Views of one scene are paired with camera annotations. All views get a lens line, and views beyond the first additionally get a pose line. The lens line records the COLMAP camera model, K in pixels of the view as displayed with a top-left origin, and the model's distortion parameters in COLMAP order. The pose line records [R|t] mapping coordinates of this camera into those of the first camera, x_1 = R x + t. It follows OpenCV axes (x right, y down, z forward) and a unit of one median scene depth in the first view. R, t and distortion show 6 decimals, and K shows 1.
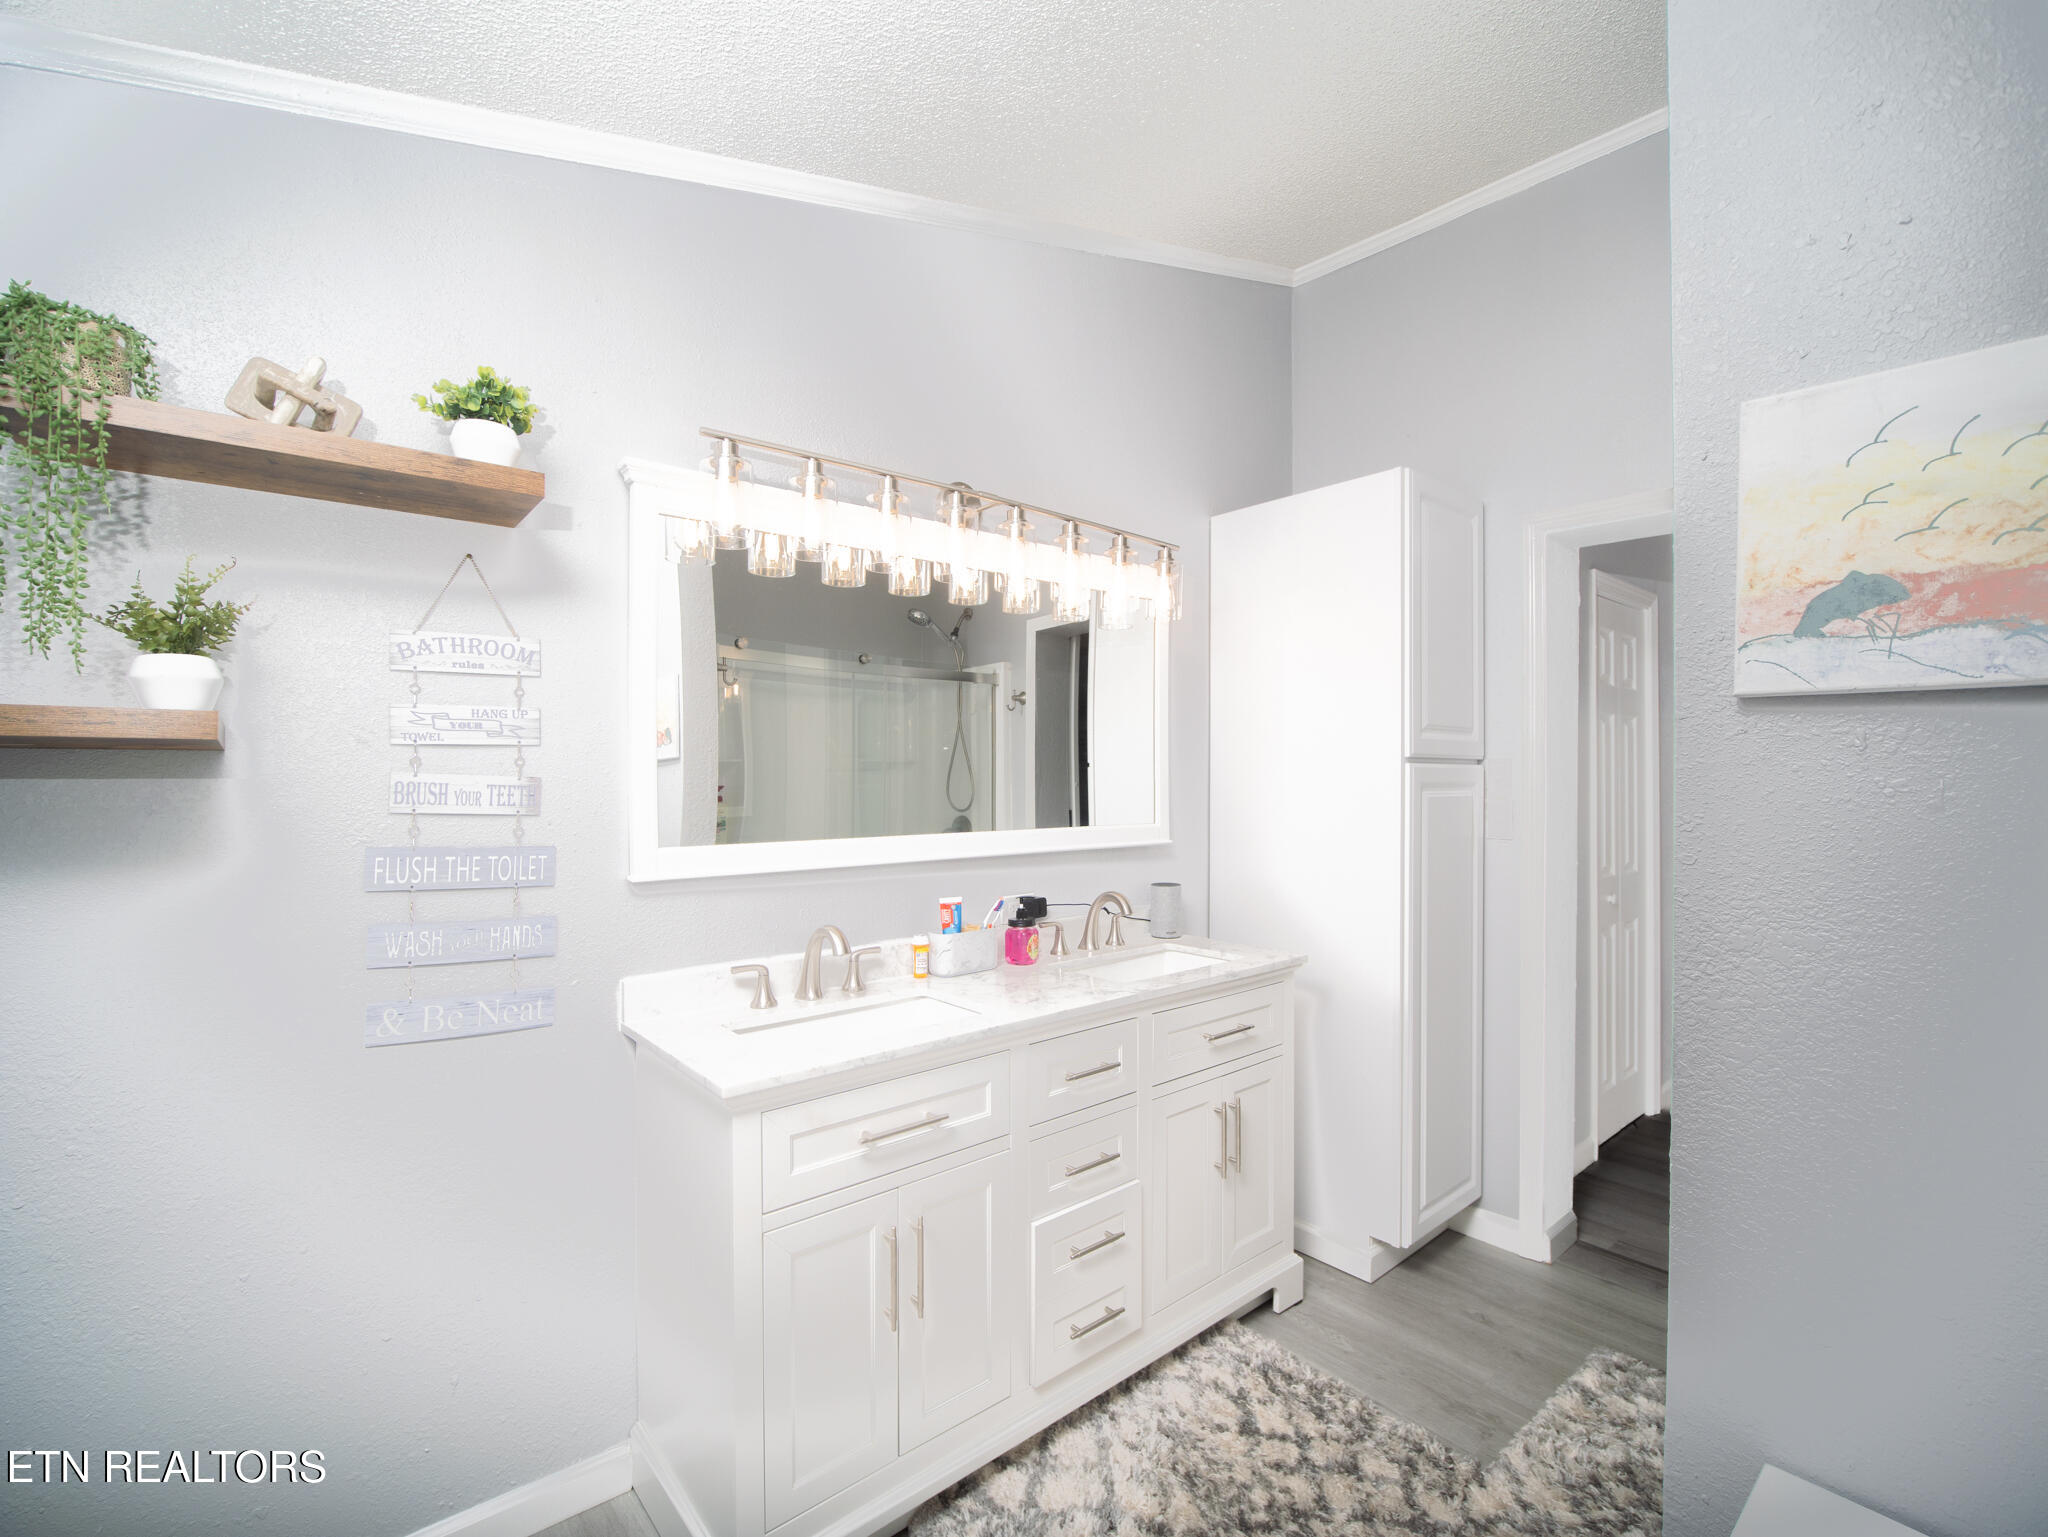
lens RADIAL K [[915.6, 0, 1024.0], [0, 915.6, 768.5], [0, 0, 1]] dist [-0.011933, -0.000913]
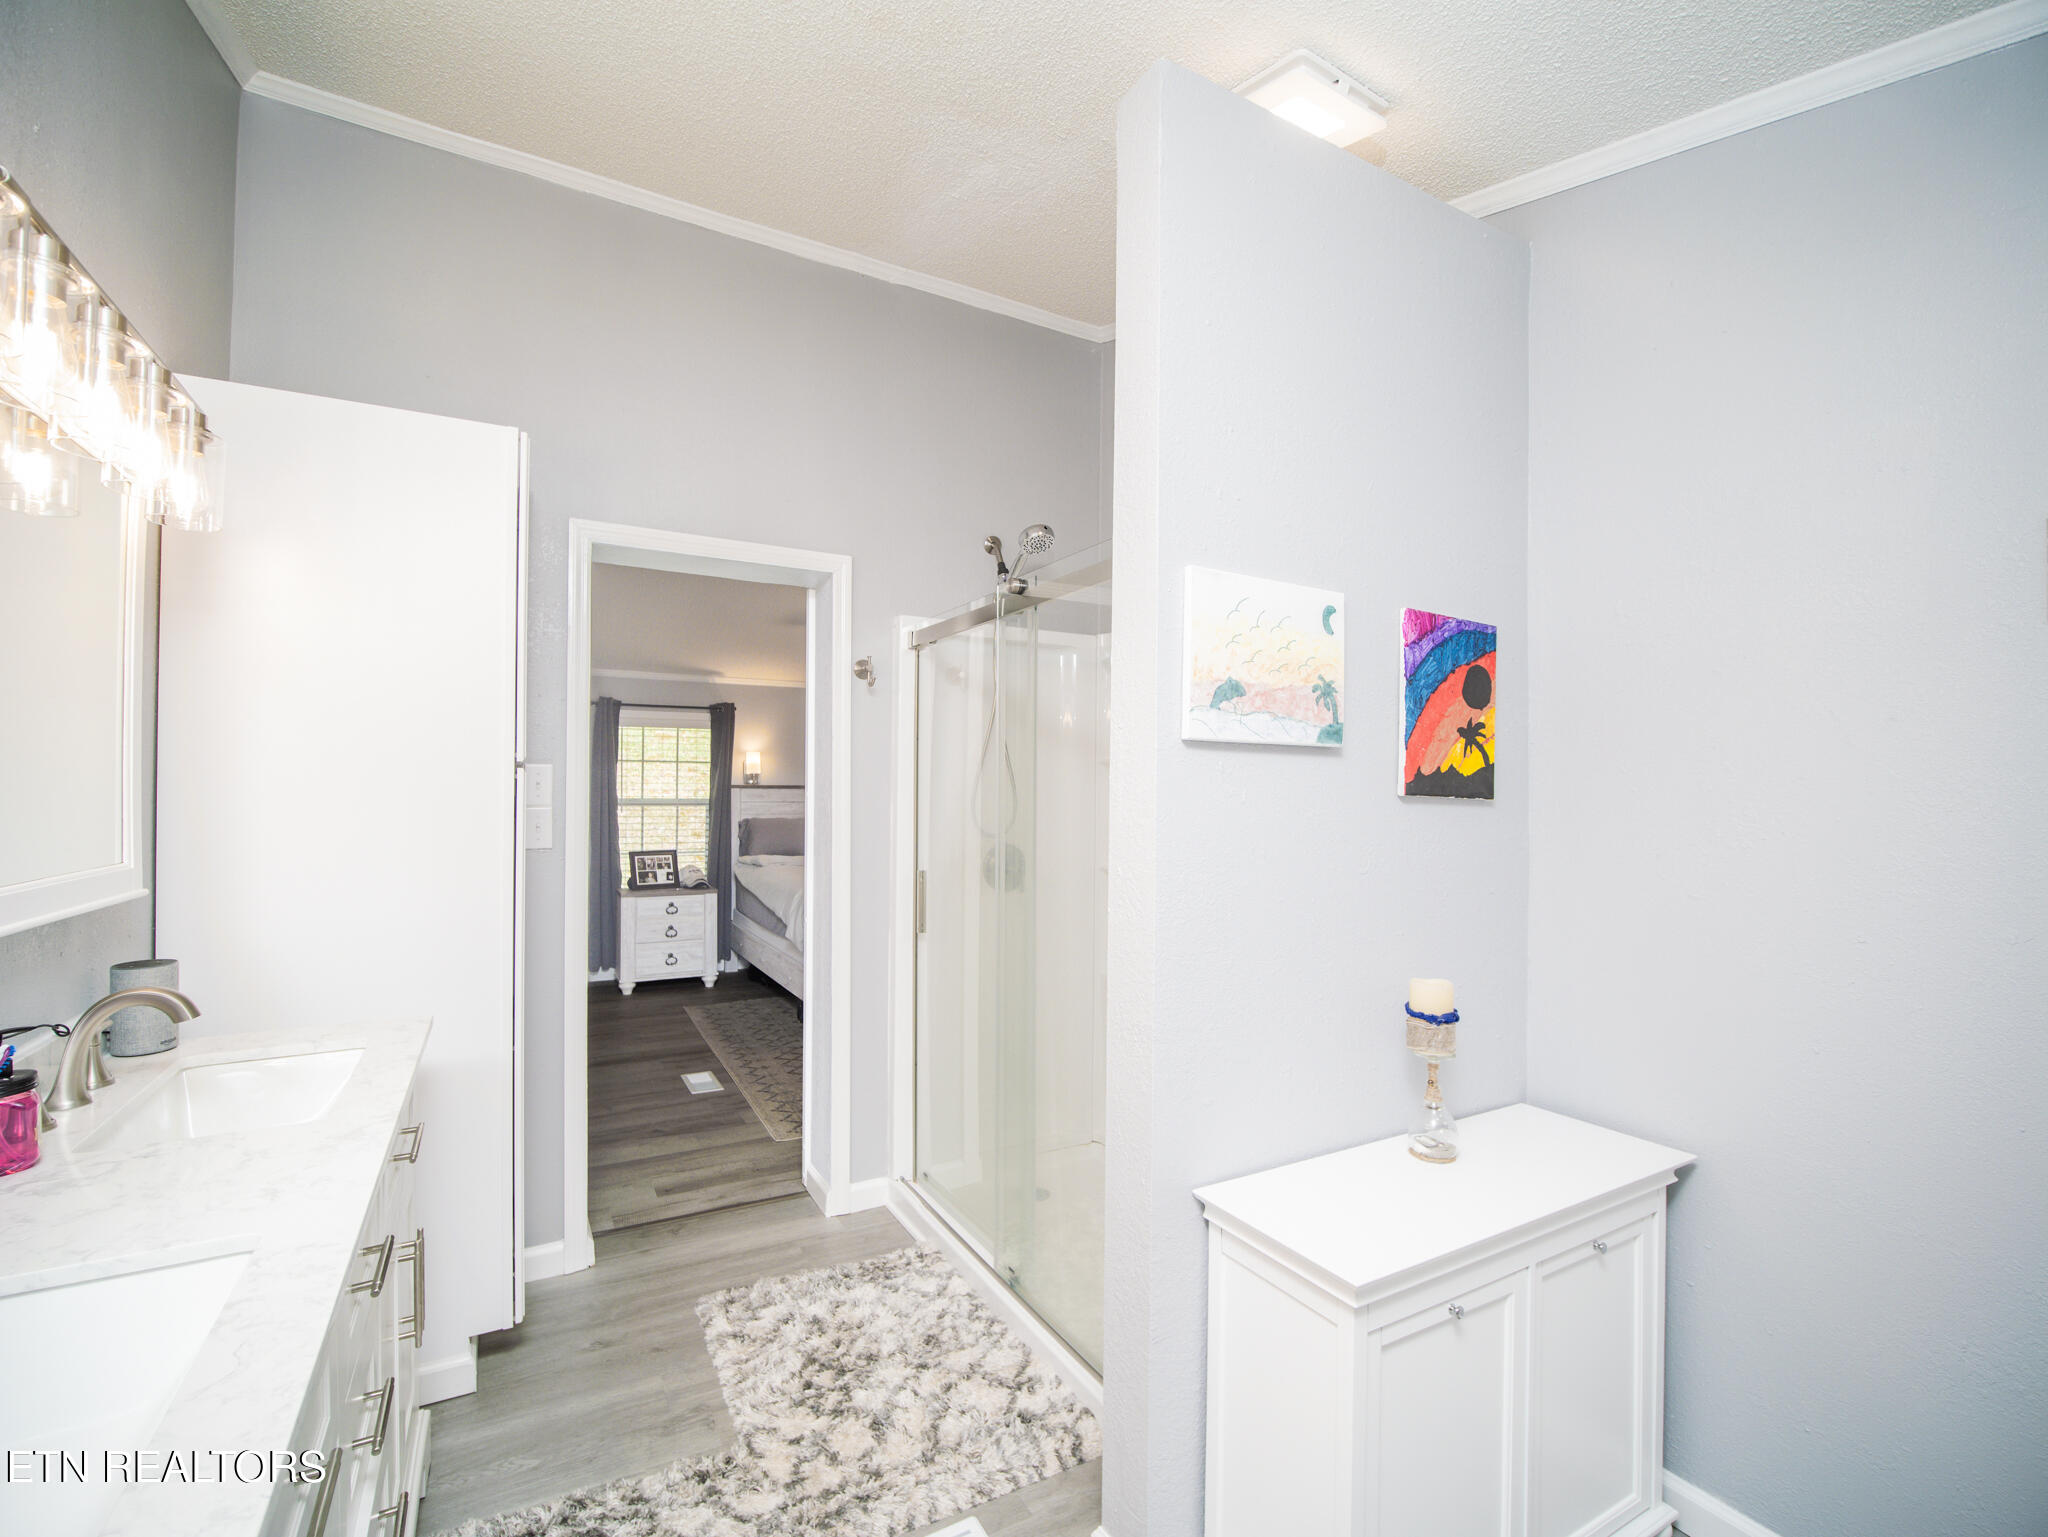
lens RADIAL K [[914.4, 0, 1018.0], [0, 914.4, 774.4], [0, 0, 1]] dist [-0.016946, -0.001490]
pose [[0.197852, 0.009900, 0.980182, -0.466969], [-0.012383, 0.999894, -0.007599, 0.000655], [-0.980154, -0.010634, 0.197954, 0.497012]]
